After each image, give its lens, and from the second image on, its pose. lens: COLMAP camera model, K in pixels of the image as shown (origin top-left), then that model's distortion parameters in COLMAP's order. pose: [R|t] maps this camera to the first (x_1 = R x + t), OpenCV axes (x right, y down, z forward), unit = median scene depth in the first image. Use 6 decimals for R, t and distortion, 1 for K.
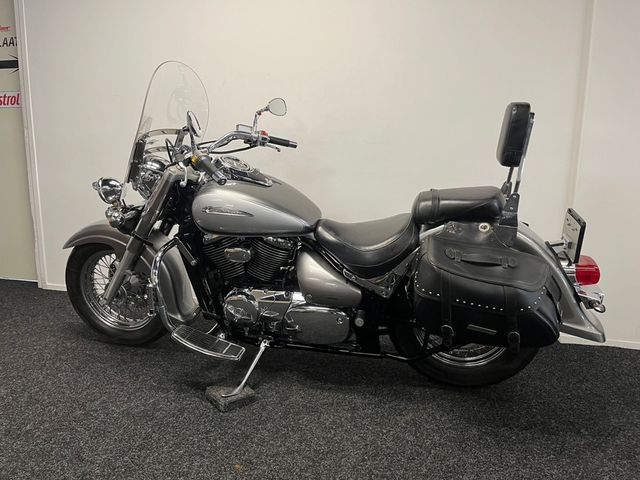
lens RADIAL K [[482.4, 0, 319.0], [0, 482.4, 236.0], [0, 0, 1]] dist [0.078577, -0.114240]
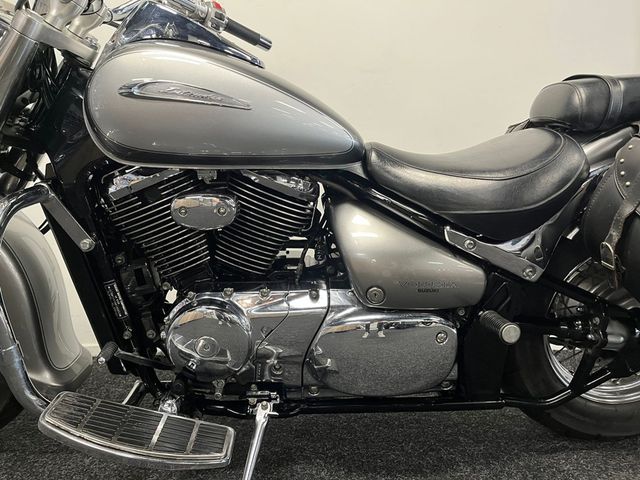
lens RADIAL K [[482.4, 0, 321.5], [0, 482.4, 235.6], [0, 0, 1]] dist [0.078577, -0.114240]
pose [[0.958541, -0.039100, 0.282259, -0.189458], [0.065401, 0.994286, -0.084366, 0.103517], [-0.277348, 0.099328, 0.955621, 0.548351]]
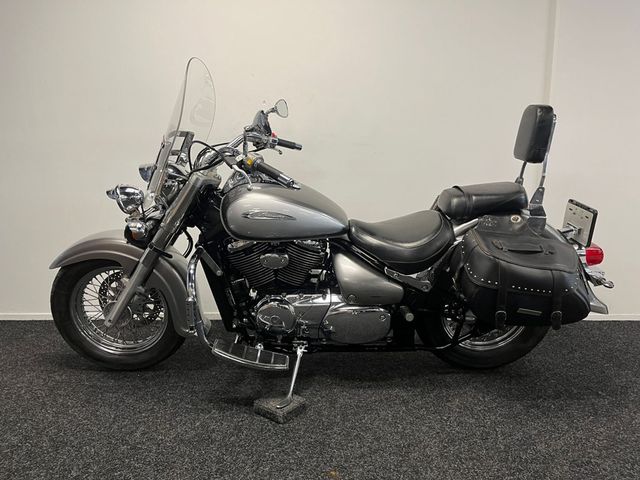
lens RADIAL K [[482.4, 0, 322.6], [0, 482.4, 240.4], [0, 0, 1]] dist [0.078577, -0.114240]
pose [[0.968460, -0.057708, 0.242393, -0.303570], [0.058397, 0.998284, 0.004348, -0.000074], [-0.242228, 0.009944, 0.970168, 0.039093]]
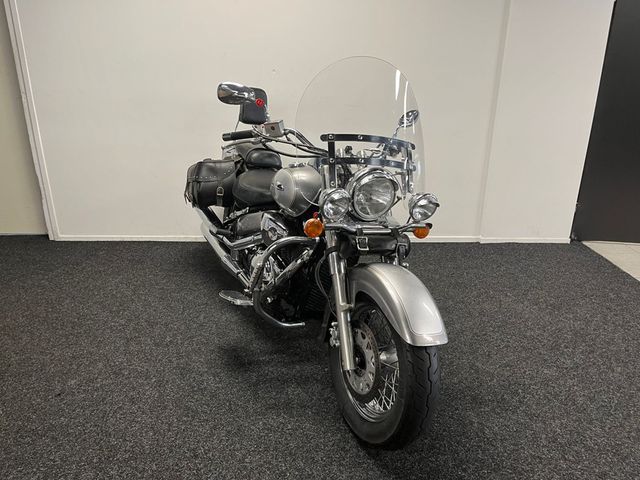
lens RADIAL K [[482.4, 0, 321.6], [0, 482.4, 239.3], [0, 0, 1]] dist [0.078577, -0.114240]
pose [[0.966826, -0.096262, 0.236602, -0.404561], [0.053271, 0.981890, 0.181806, -0.109923], [-0.249818, -0.163171, 0.954445, -0.359558]]
